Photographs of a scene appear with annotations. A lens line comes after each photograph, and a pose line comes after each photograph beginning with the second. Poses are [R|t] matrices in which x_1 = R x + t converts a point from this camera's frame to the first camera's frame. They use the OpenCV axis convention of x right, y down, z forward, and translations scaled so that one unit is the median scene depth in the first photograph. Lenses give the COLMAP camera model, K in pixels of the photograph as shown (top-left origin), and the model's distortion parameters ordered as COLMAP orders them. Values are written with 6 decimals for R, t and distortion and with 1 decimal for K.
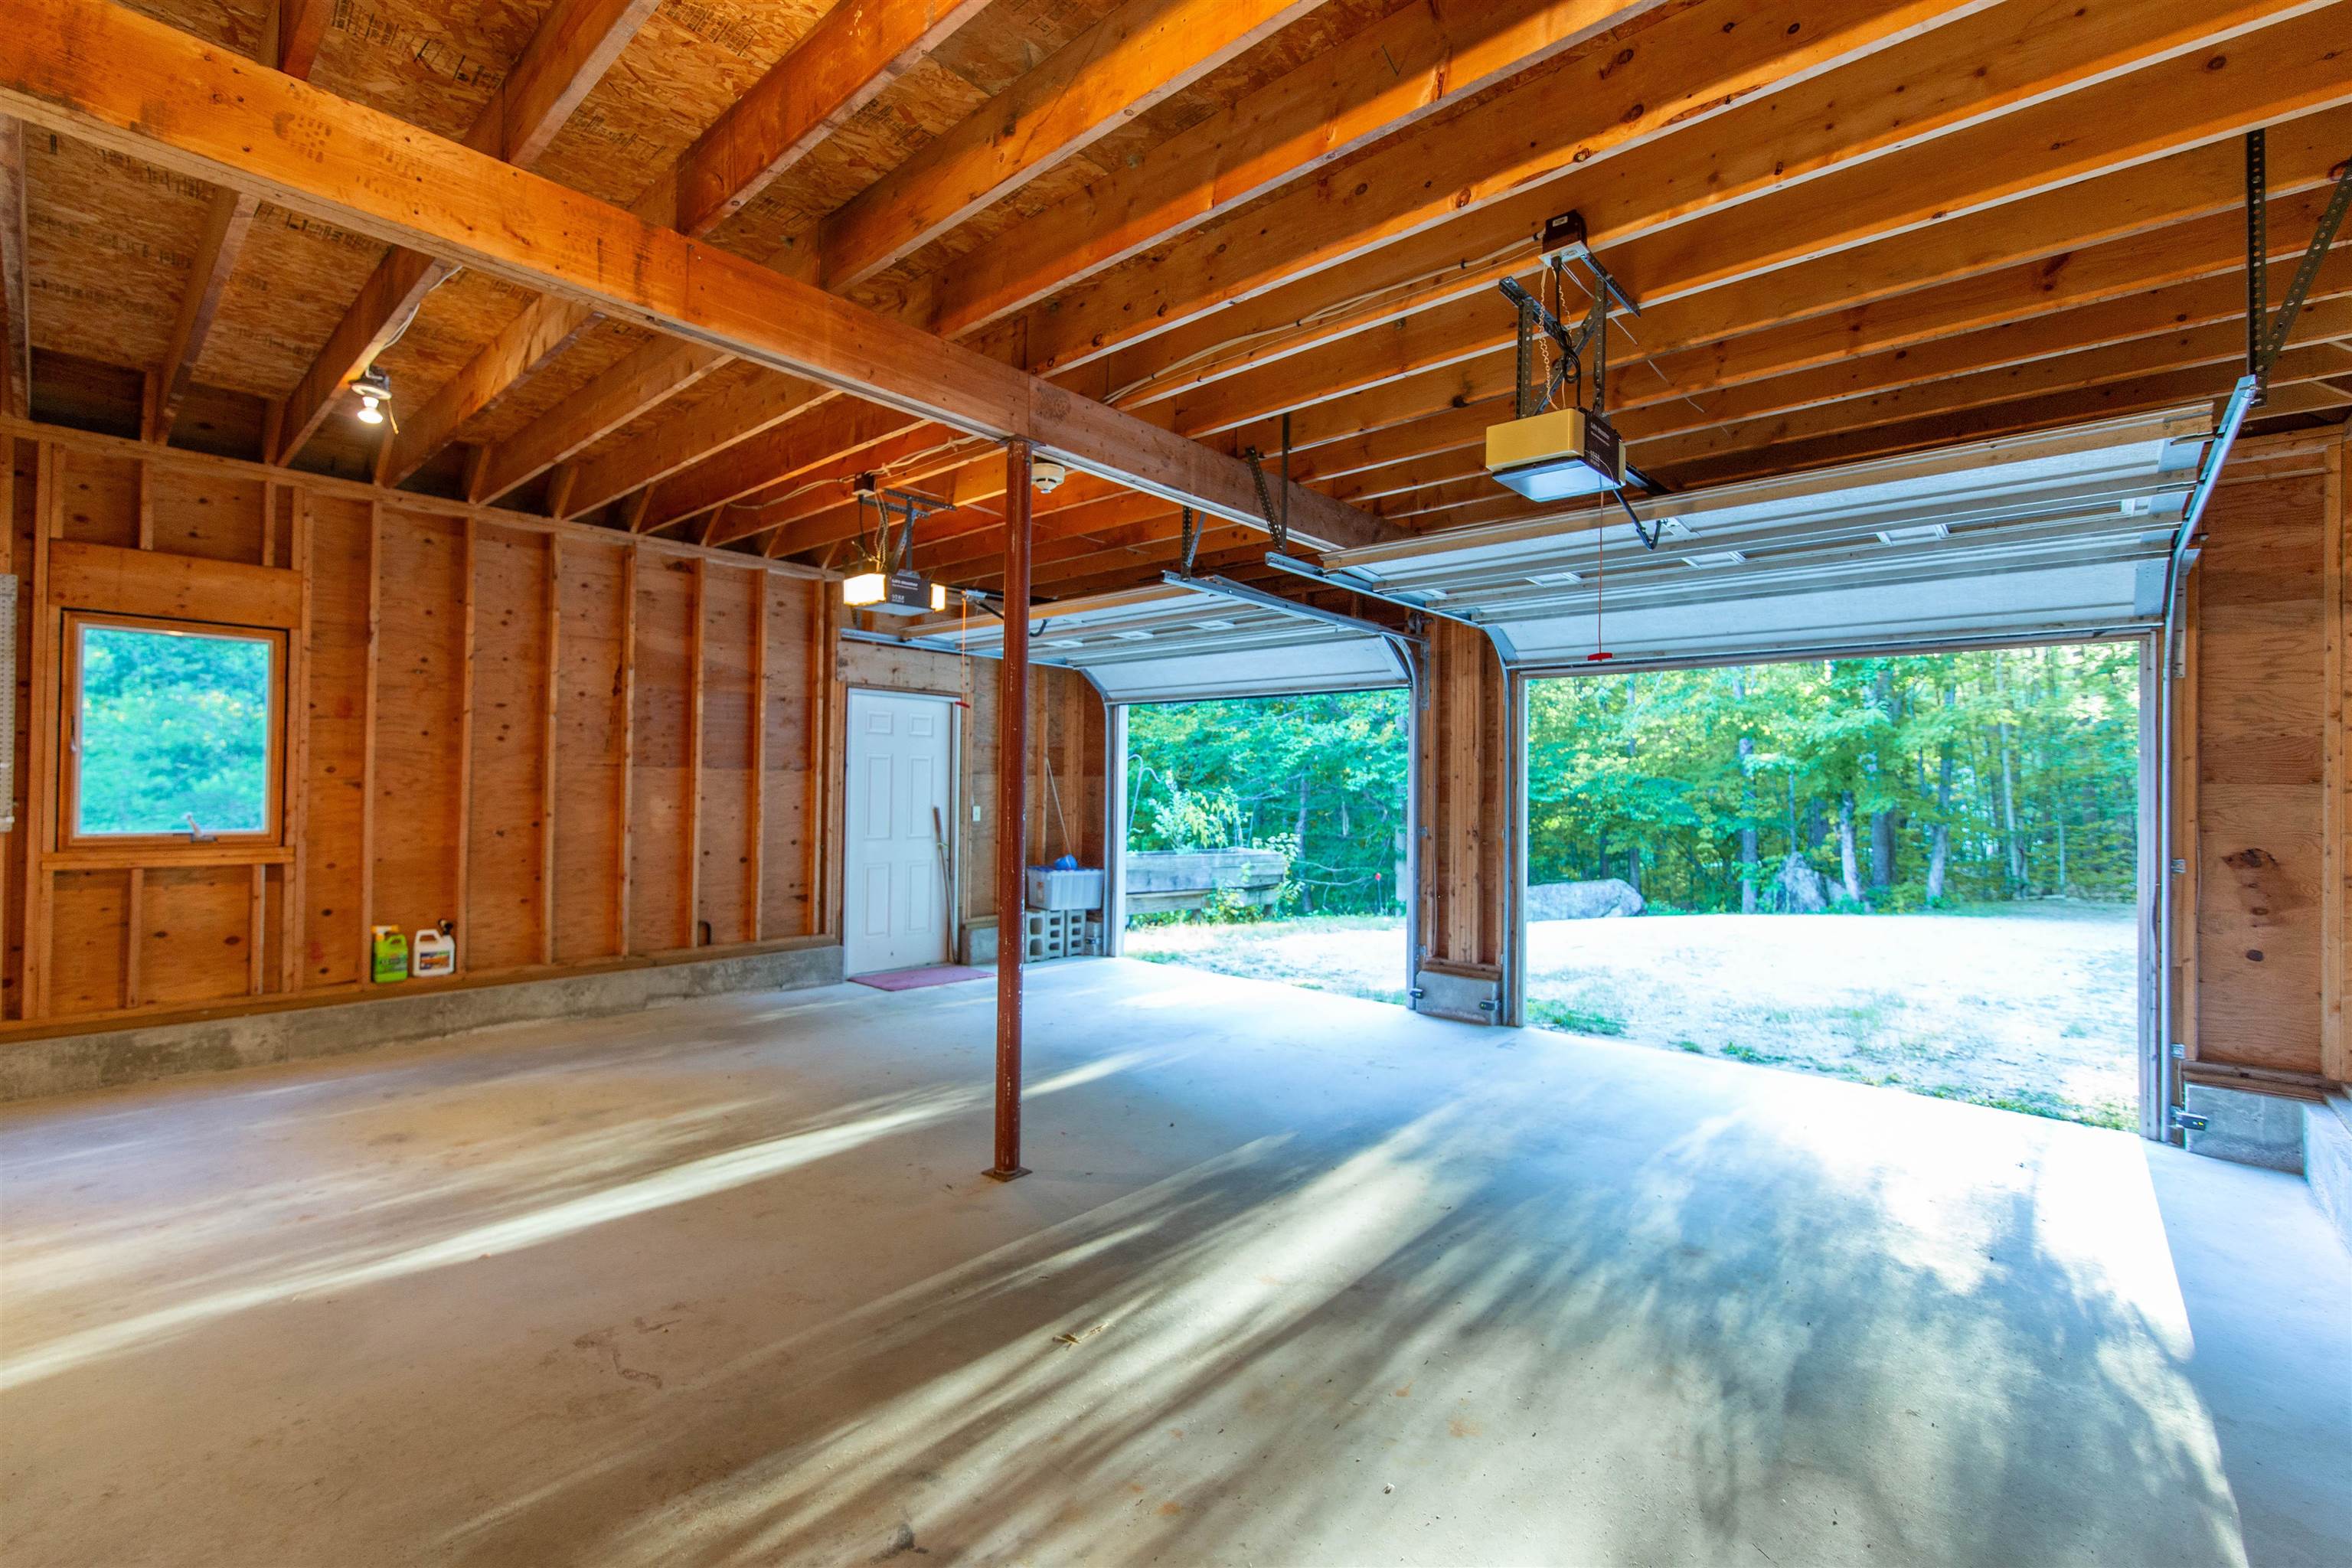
lens RADIAL K [[1014.3, 0, 1168.6], [0, 1014.3, 782.0], [0, 0, 1]] dist [0.017441, -0.000792]
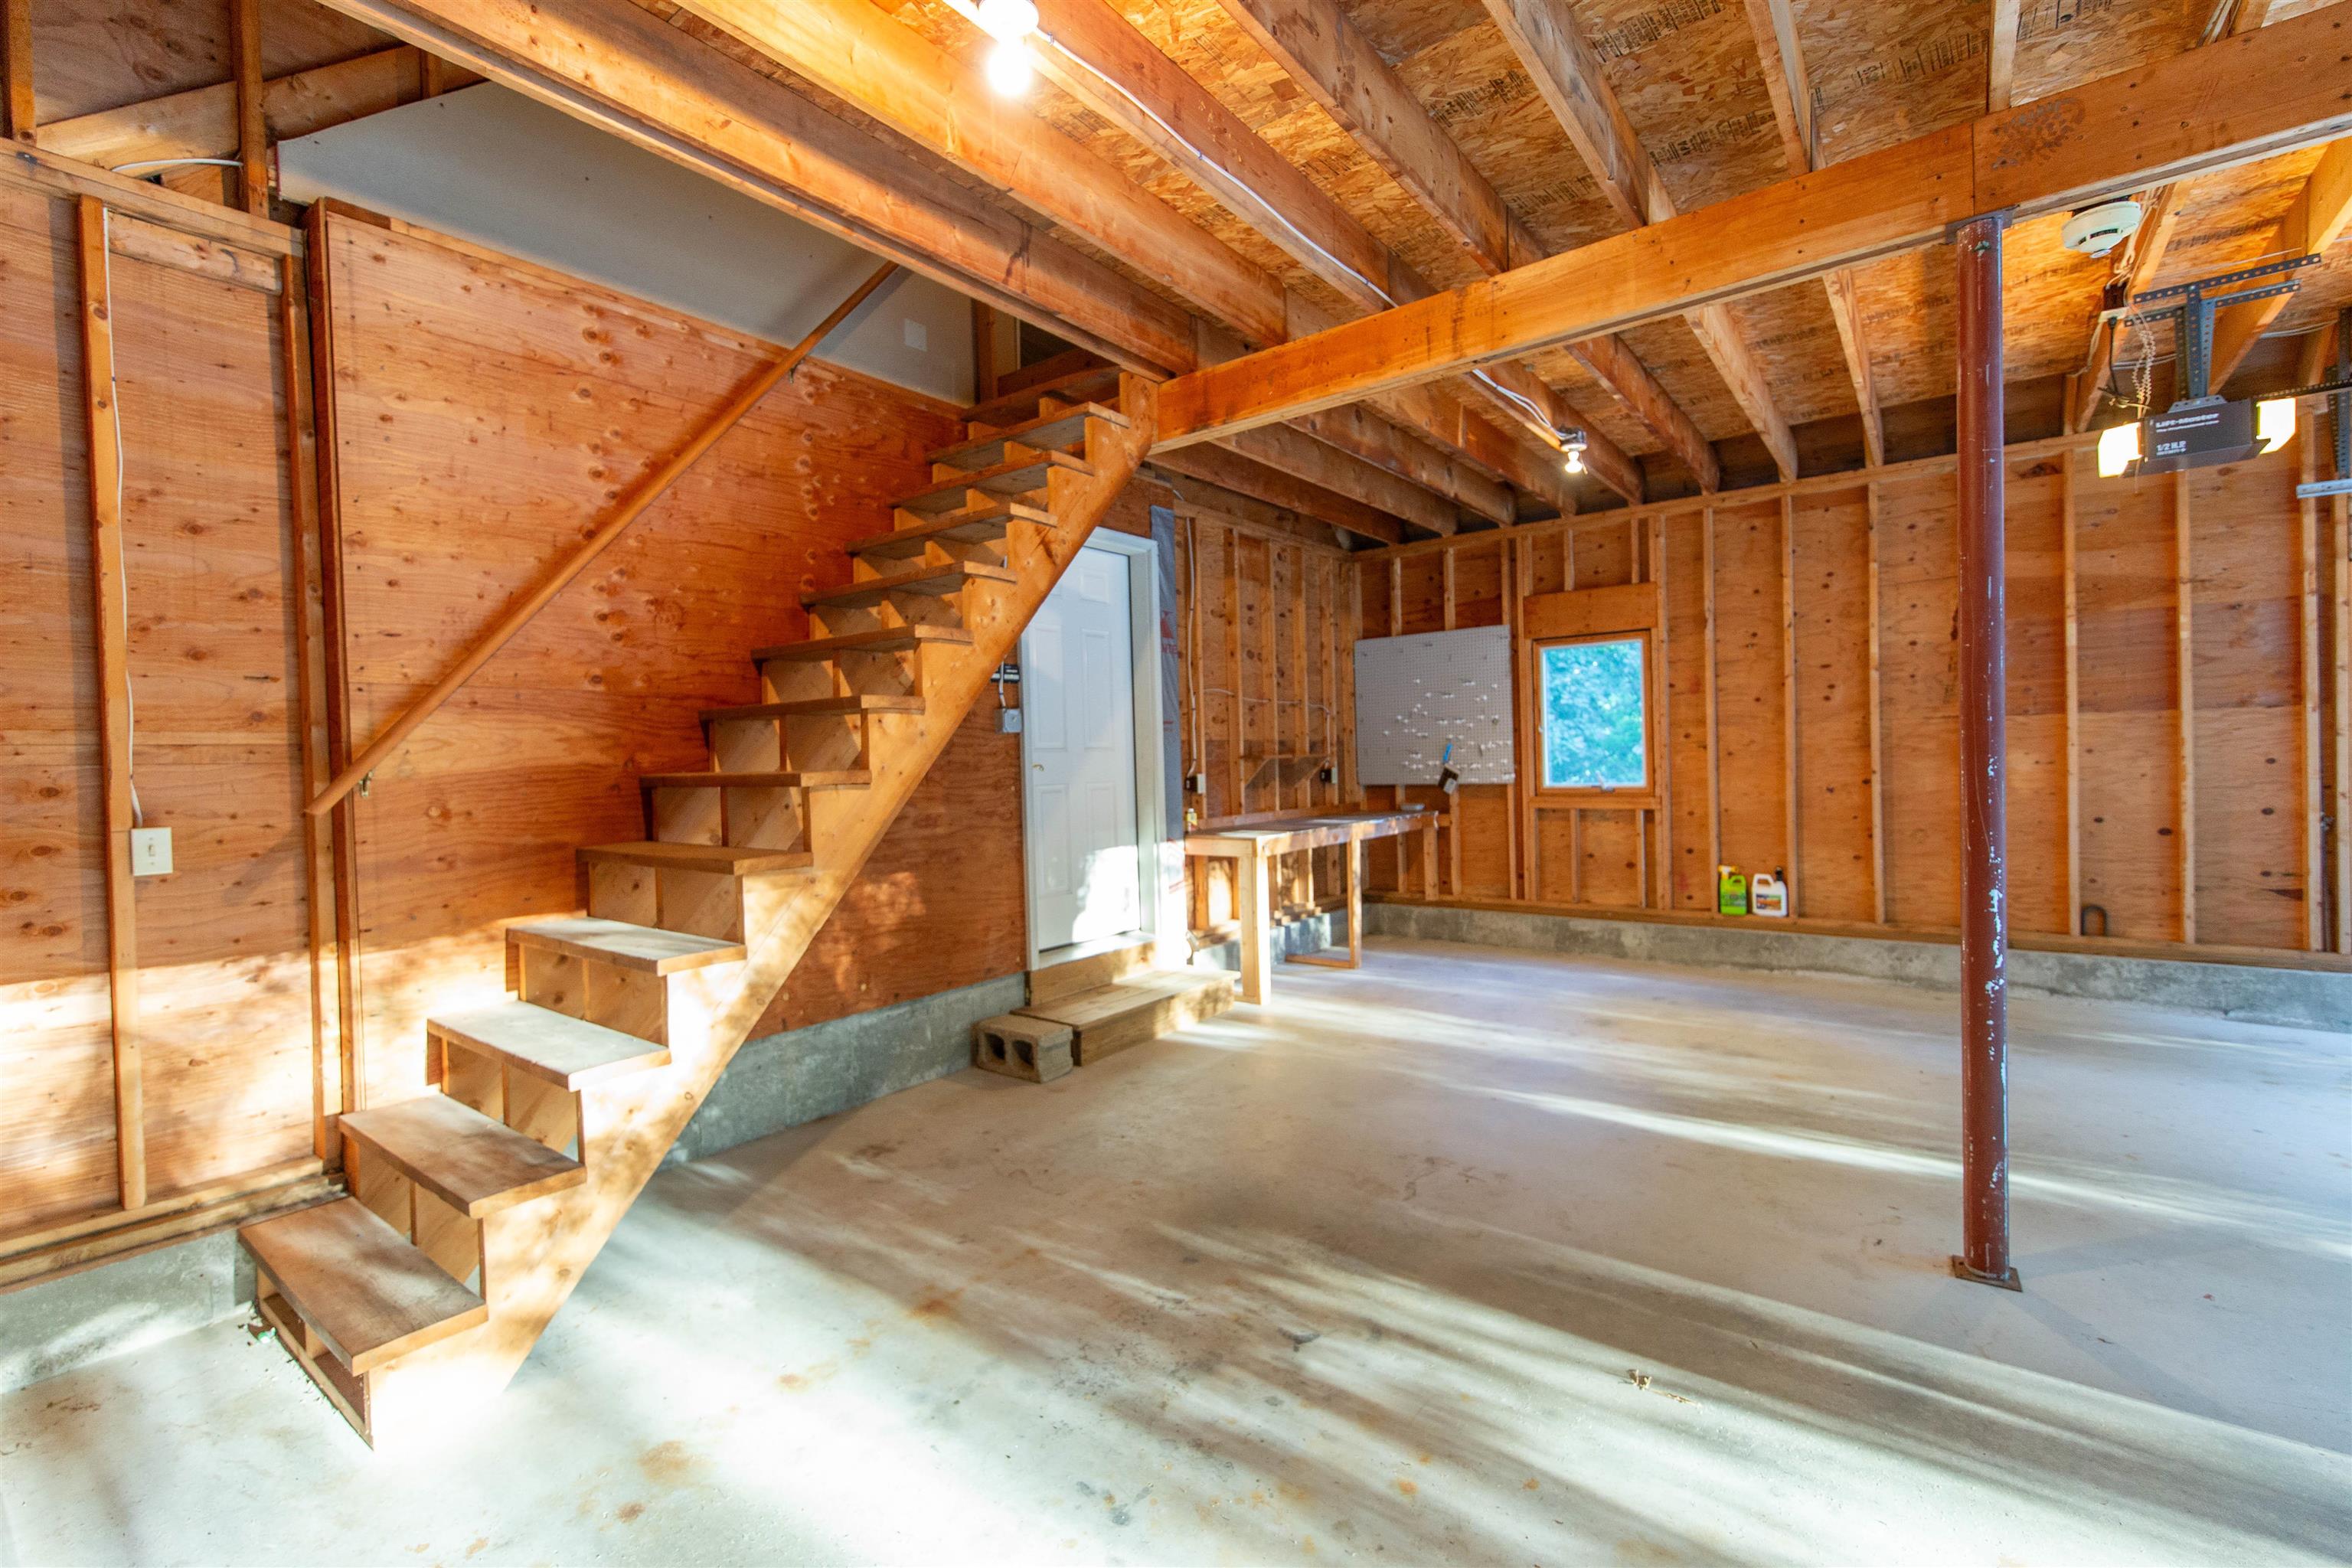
lens RADIAL K [[1014.3, 0, 1169.5], [0, 1014.3, 778.5], [0, 0, 1]] dist [0.017441, -0.000792]
pose [[0.085550, 0.001361, -0.996333, 0.339239], [0.032624, 0.999459, 0.004166, 0.013388], [0.995800, -0.032860, 0.085459, 0.260451]]
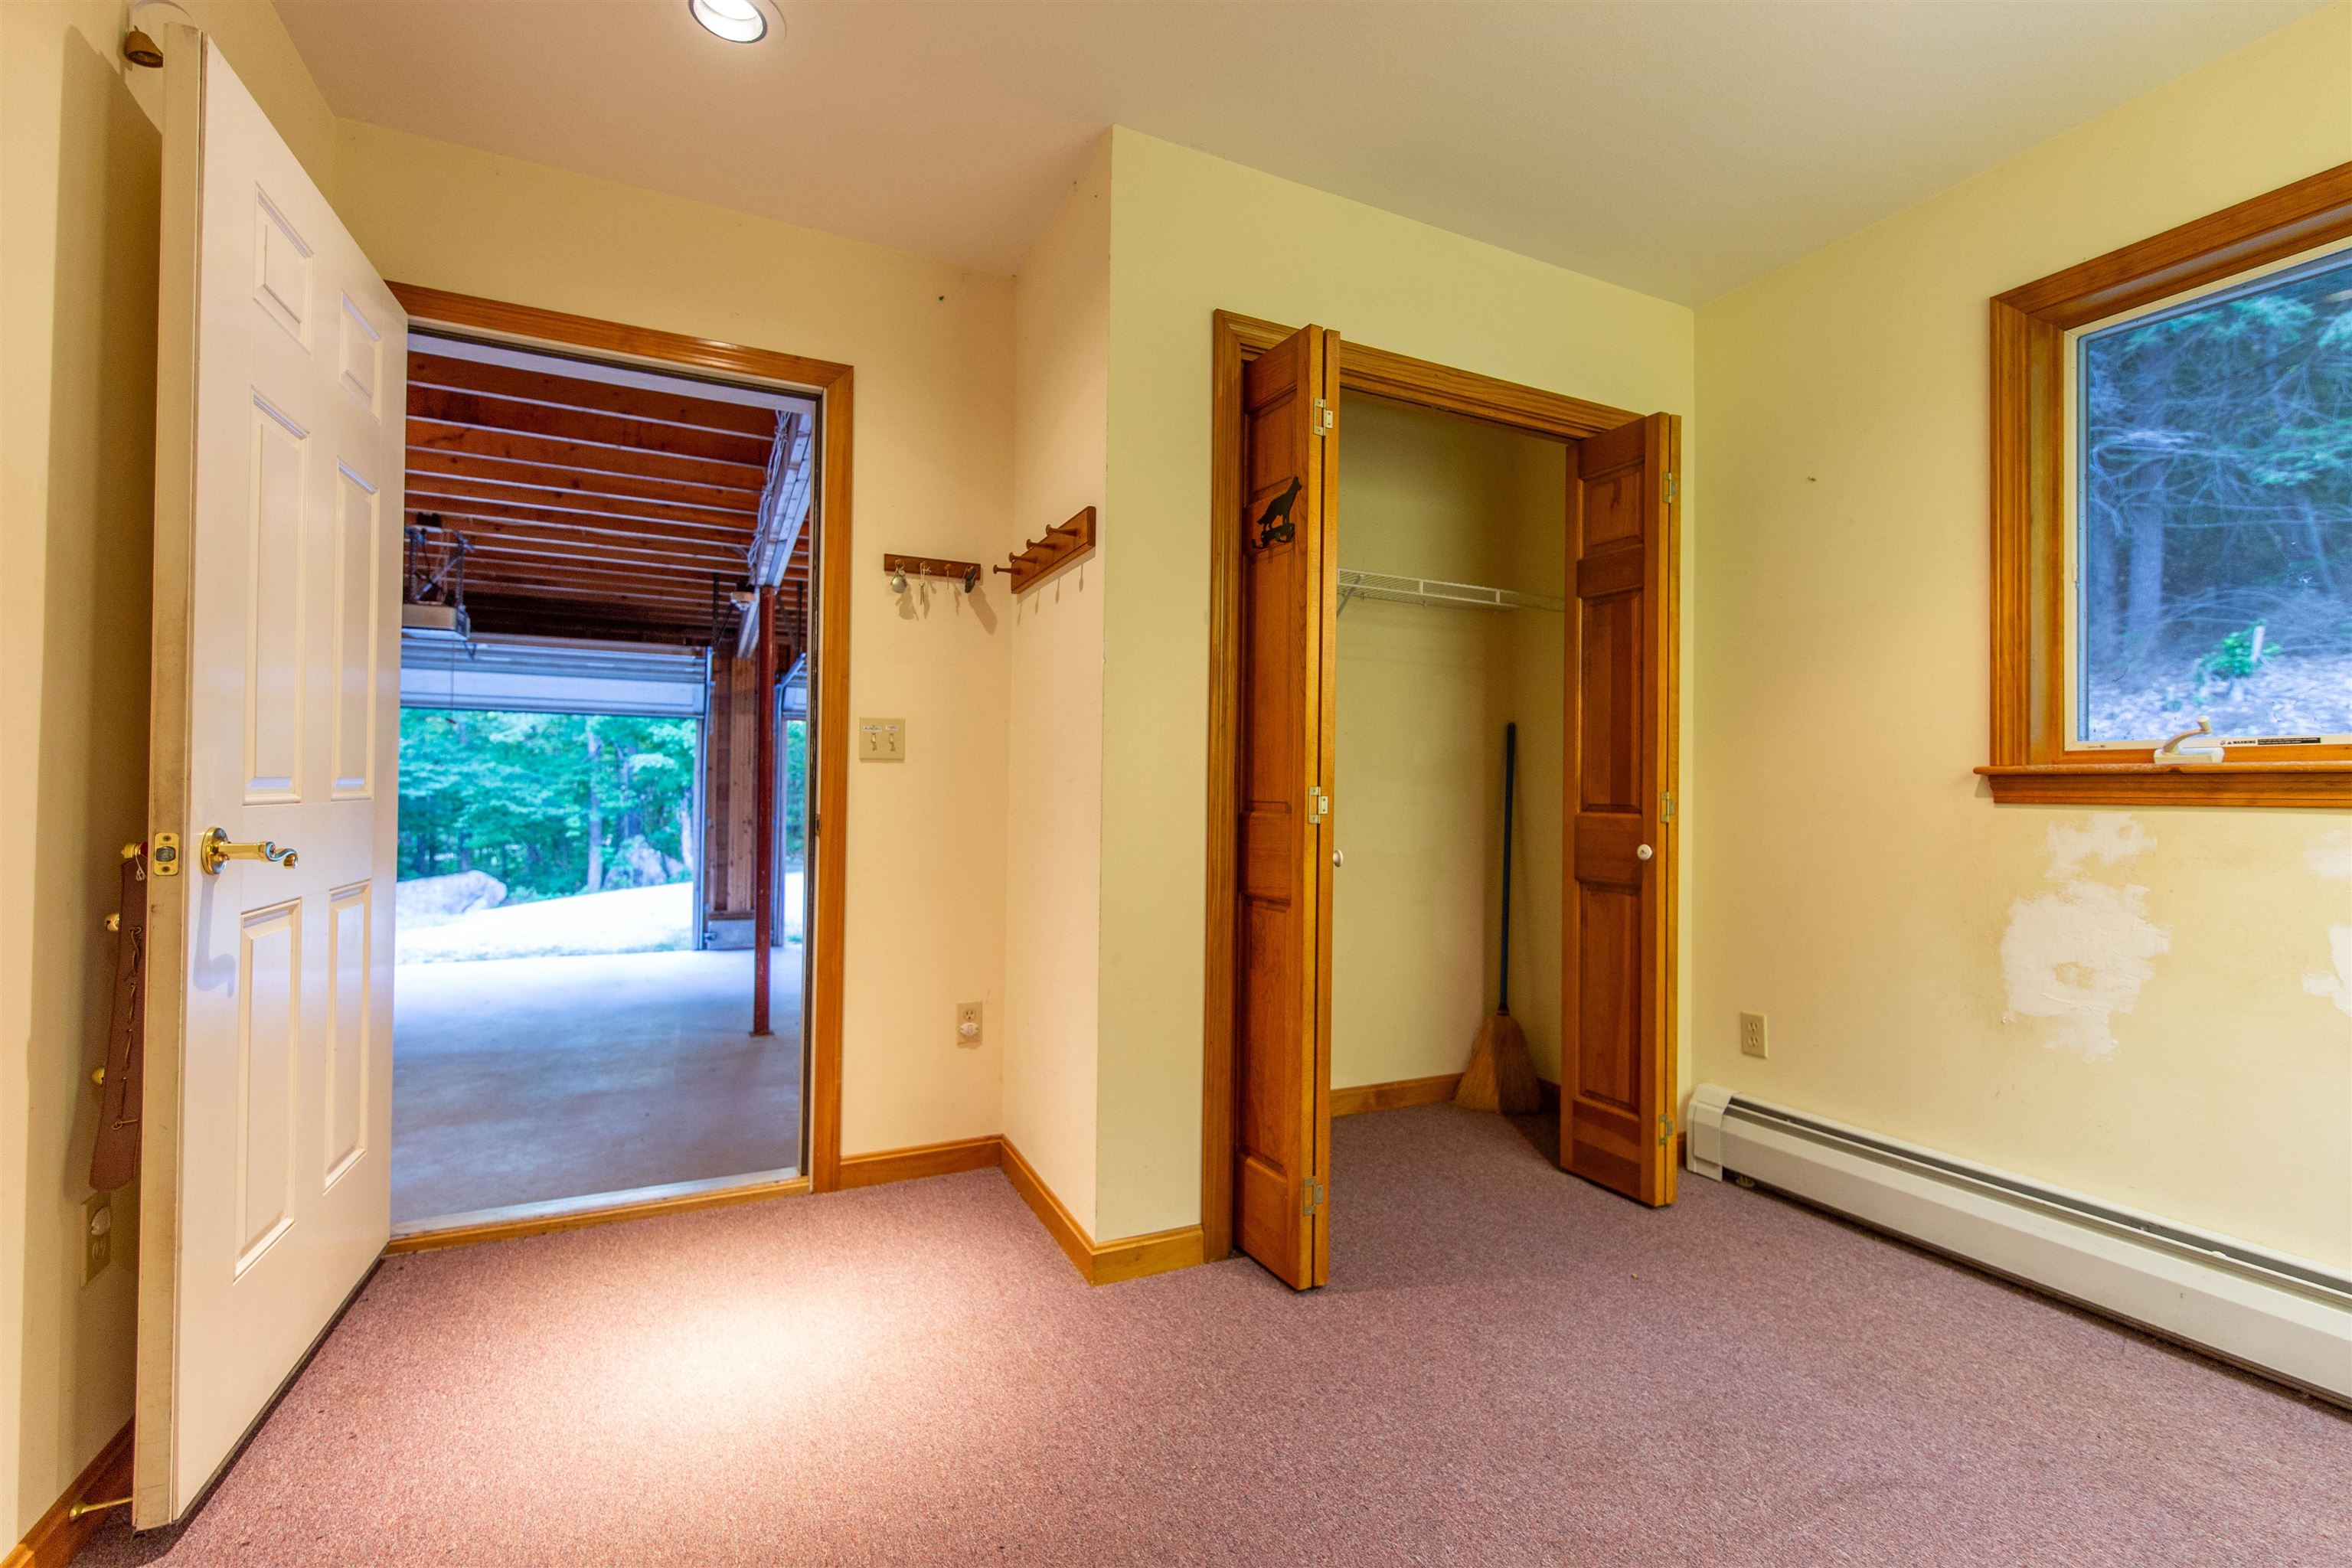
lens RADIAL K [[1014.3, 0, 1184.2], [0, 1014.3, 783.4], [0, 0, 1]] dist [0.017441, -0.000792]
pose [[0.385799, -0.002813, 0.922579, -0.958668], [-0.009596, 0.999929, 0.007062, -0.027607], [-0.922533, -0.011578, 0.385744, -0.188370]]
